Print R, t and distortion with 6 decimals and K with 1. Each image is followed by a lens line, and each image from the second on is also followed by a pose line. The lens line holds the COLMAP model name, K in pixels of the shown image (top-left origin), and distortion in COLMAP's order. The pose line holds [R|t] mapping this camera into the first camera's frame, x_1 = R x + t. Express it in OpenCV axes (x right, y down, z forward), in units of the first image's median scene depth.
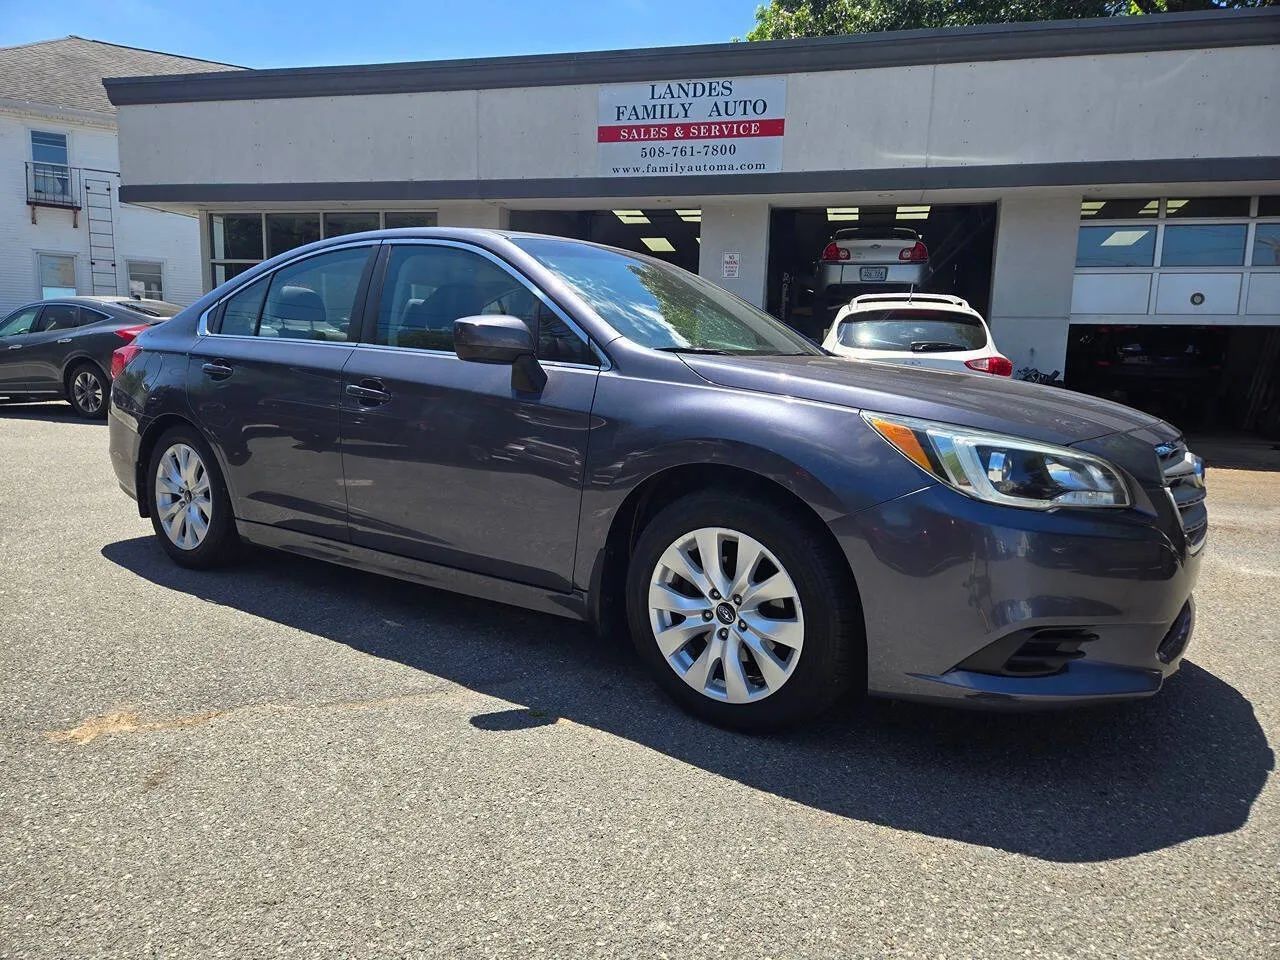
lens RADIAL K [[855.4, 0, 650.3], [0, 855.4, 507.8], [0, 0, 1]] dist [0.071360, -0.058520]
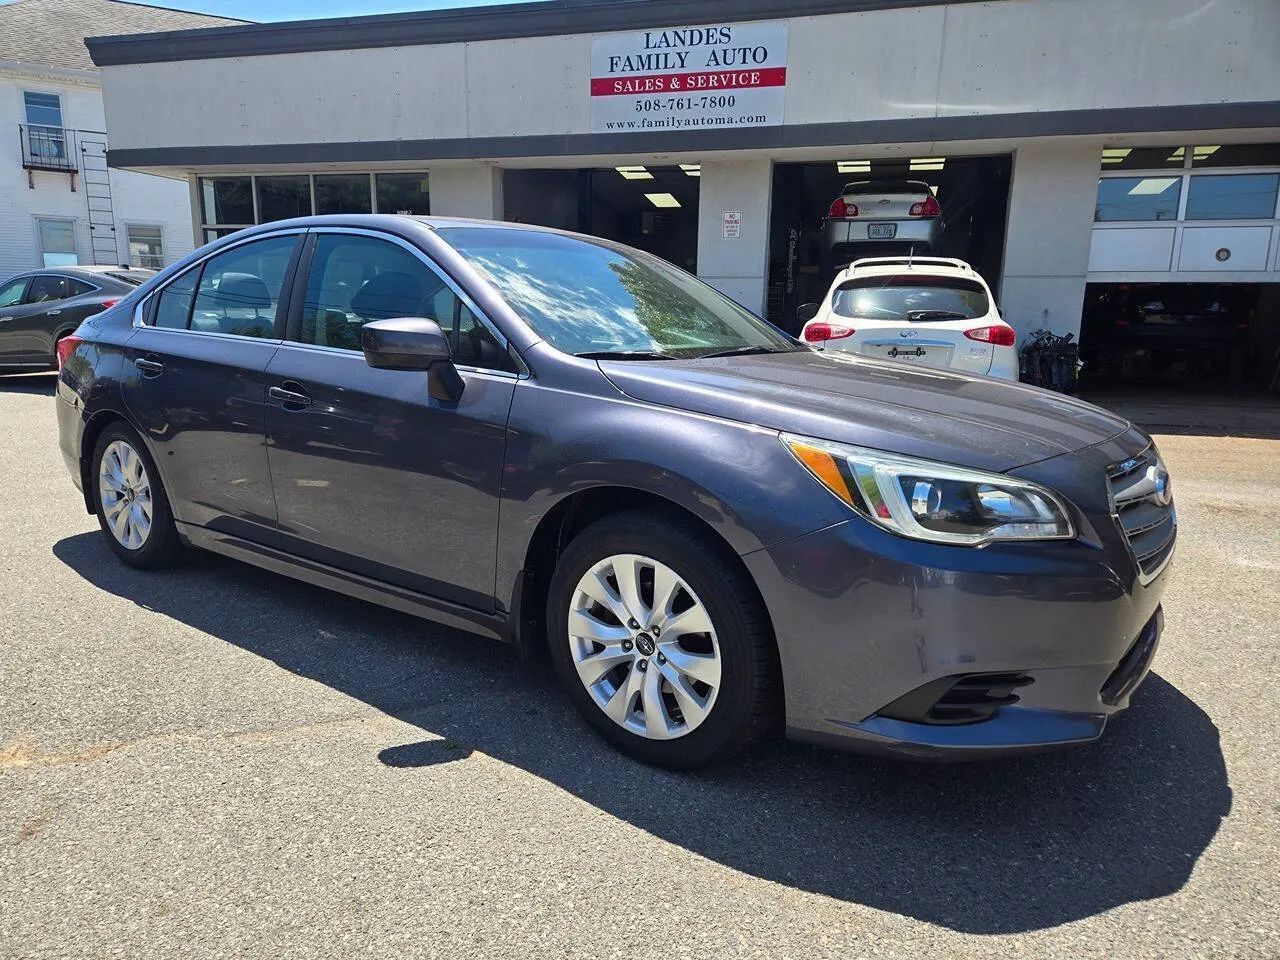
lens RADIAL K [[852.7, 0, 652.6], [0, 852.7, 510.1], [0, 0, 1]] dist [0.070849, -0.060452]
pose [[0.999548, -0.003212, -0.029884, 0.079739], [0.005000, 0.998188, 0.059956, -0.050789], [0.029638, -0.060079, 0.997754, 0.047937]]
